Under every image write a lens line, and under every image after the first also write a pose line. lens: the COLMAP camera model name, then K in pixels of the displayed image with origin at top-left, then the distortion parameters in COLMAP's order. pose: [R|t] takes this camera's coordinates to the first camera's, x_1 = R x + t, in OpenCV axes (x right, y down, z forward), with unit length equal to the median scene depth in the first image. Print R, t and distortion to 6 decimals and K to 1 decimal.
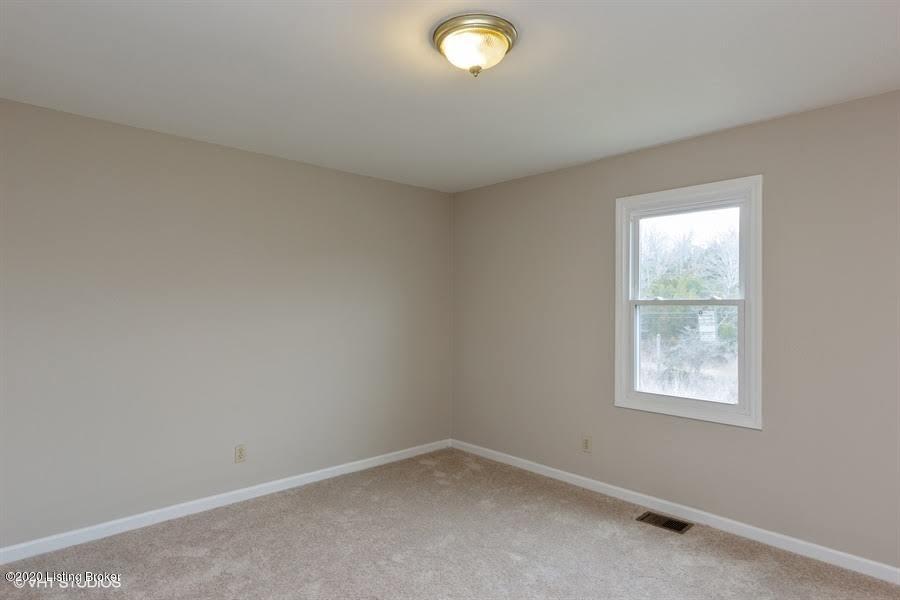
lens RADIAL K [[505.4, 0, 454.2], [0, 505.4, 299.3], [0, 0, 1]] dist [0.020820, -0.000655]
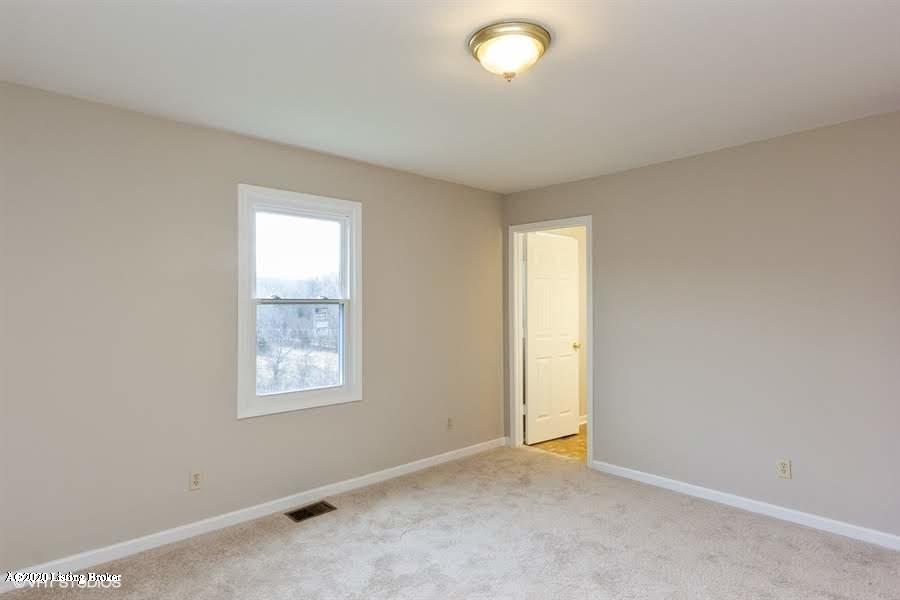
lens RADIAL K [[505.4, 0, 450.7], [0, 505.4, 302.1], [0, 0, 1]] dist [0.020820, -0.000655]
pose [[0.022553, 0.005661, 0.999730, -0.613257], [-0.005749, 0.999968, -0.005533, 0.012178], [-0.999729, -0.005622, 0.022584, 0.679562]]
